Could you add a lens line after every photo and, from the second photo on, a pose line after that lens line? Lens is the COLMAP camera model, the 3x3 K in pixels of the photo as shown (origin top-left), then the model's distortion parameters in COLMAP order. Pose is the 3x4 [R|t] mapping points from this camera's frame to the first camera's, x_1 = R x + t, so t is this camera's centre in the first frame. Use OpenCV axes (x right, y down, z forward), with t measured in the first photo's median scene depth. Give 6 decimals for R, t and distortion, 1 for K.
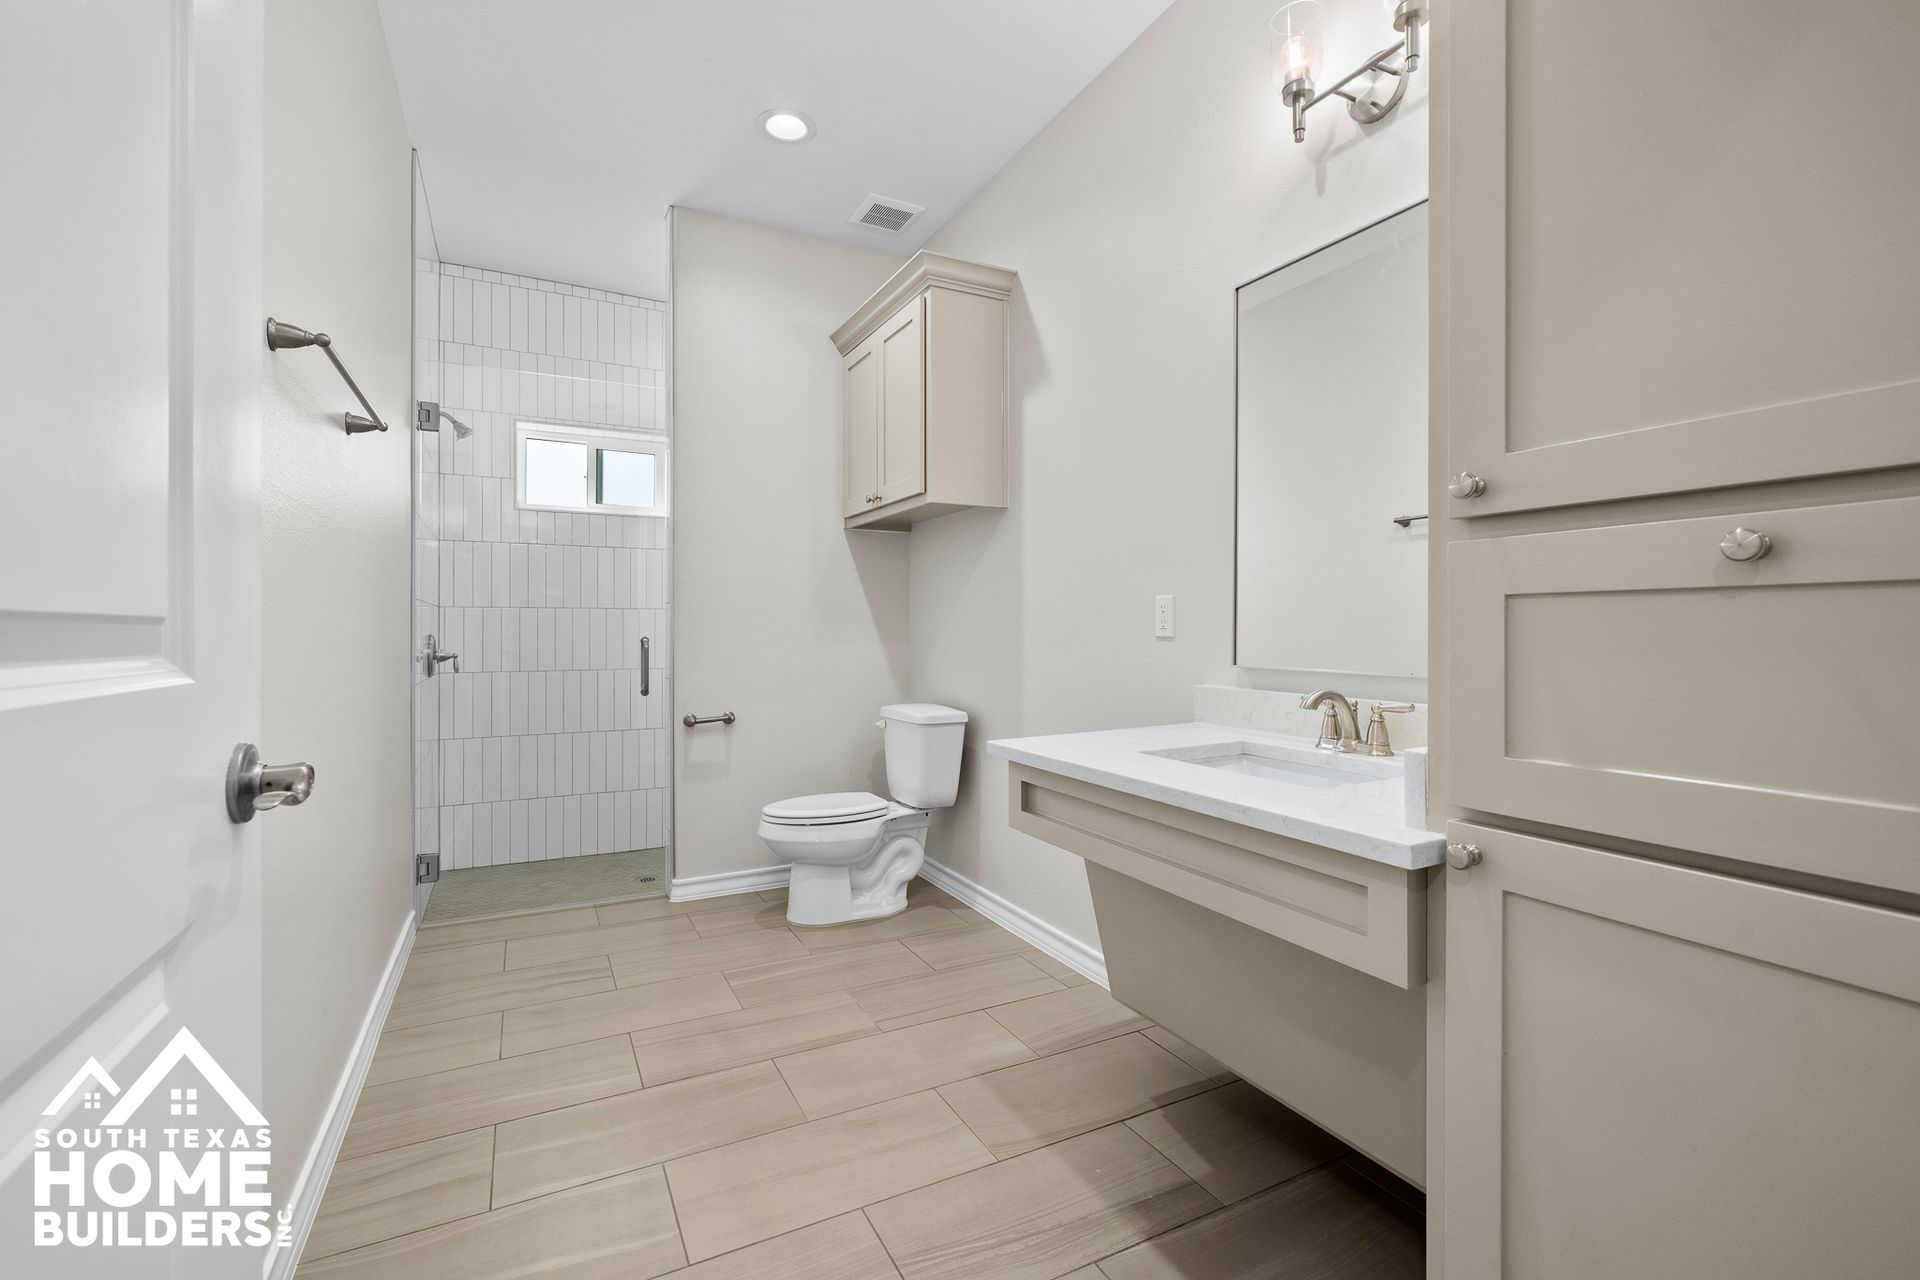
lens RADIAL K [[1006.1, 0, 956.0], [0, 1006.1, 621.0], [0, 0, 1]] dist [-0.001813, 0.000939]
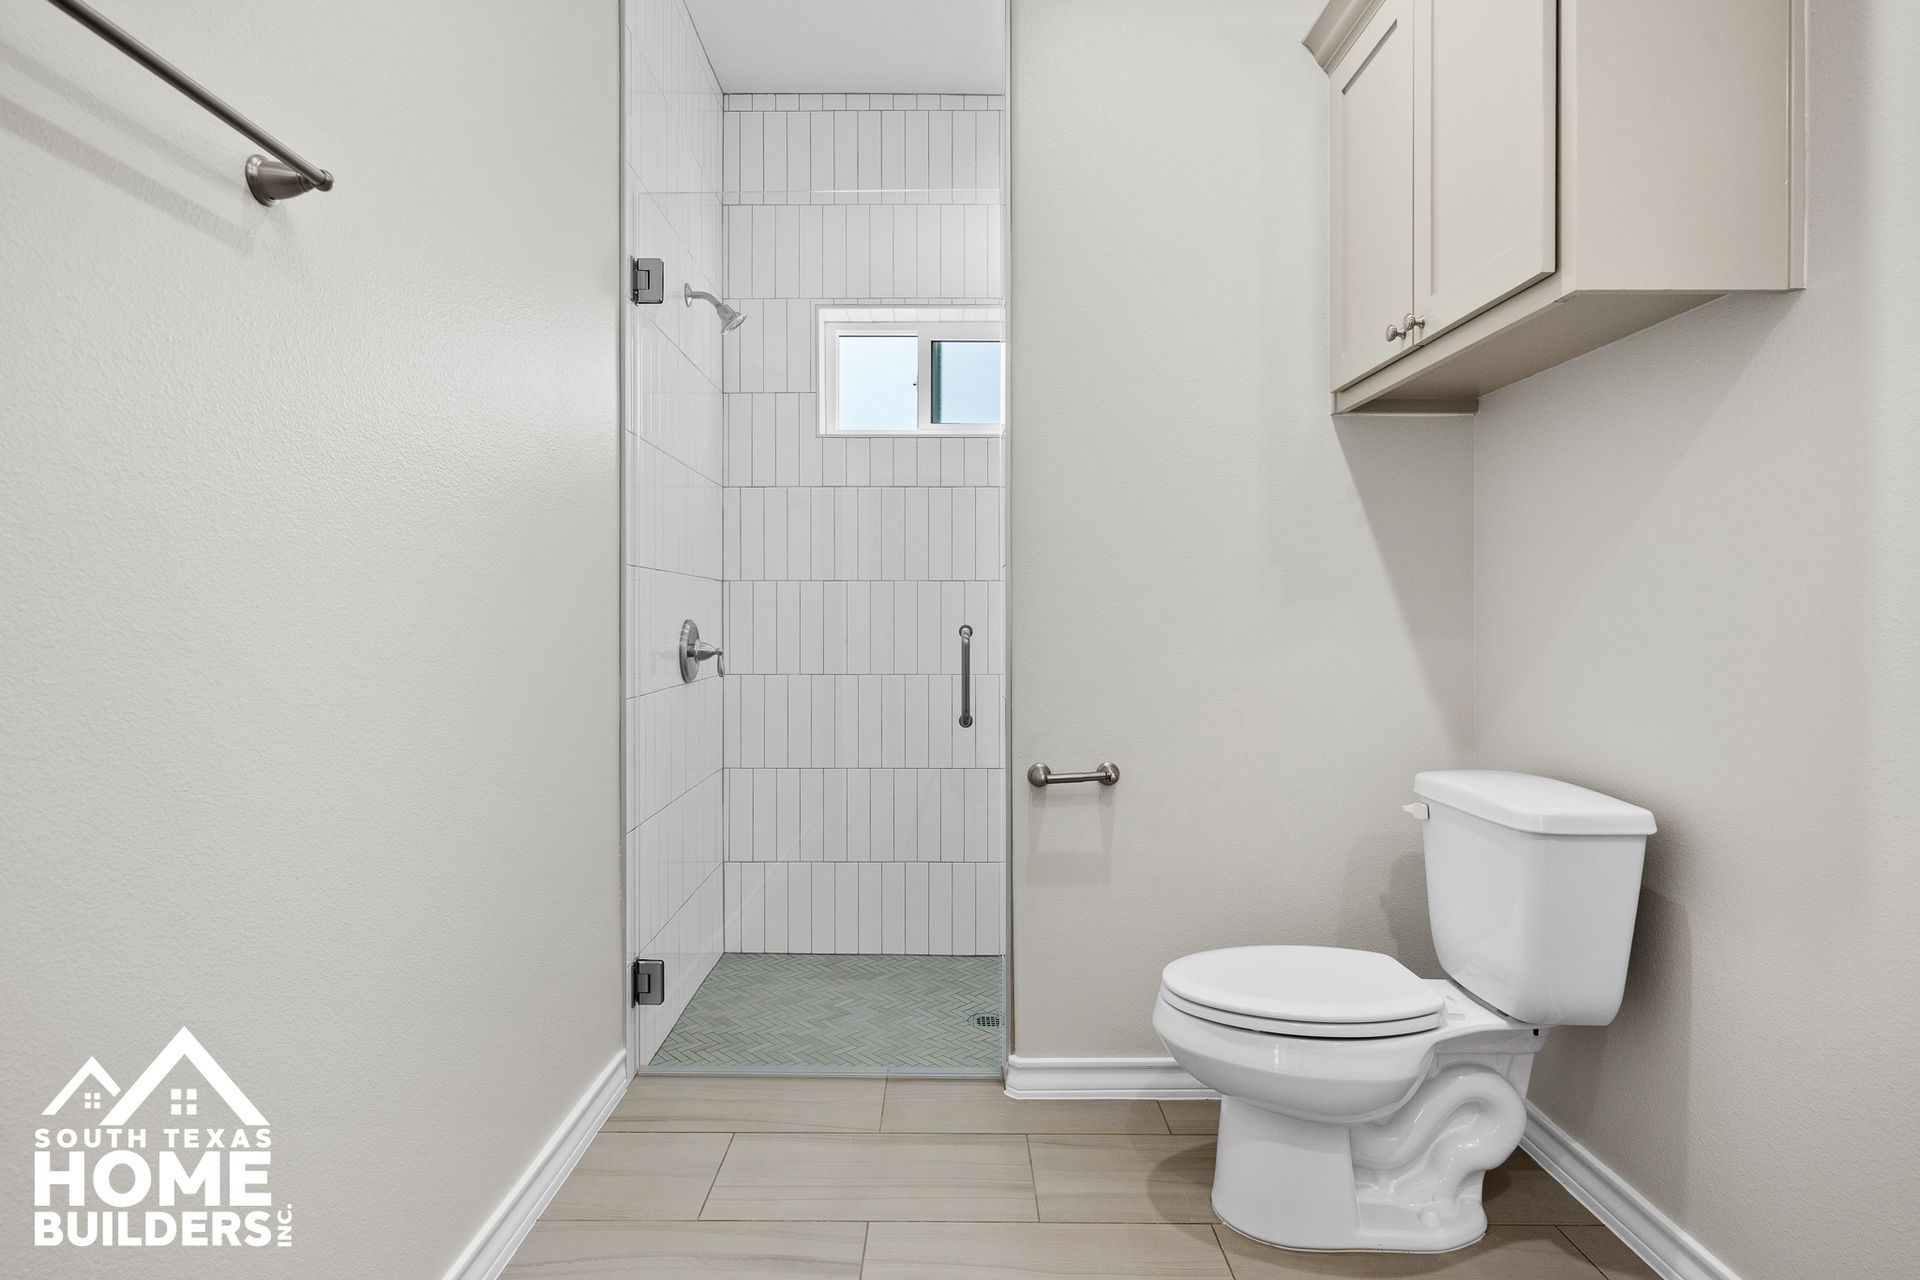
lens RADIAL K [[1006.1, 0, 956.0], [0, 1006.1, 621.0], [0, 0, 1]] dist [-0.001813, 0.000939]
pose [[0.903162, 0.002607, -0.429292, -0.068012], [0.003766, 0.999895, 0.013995, 0.005446], [0.429283, -0.014256, 0.903057, 0.483895]]
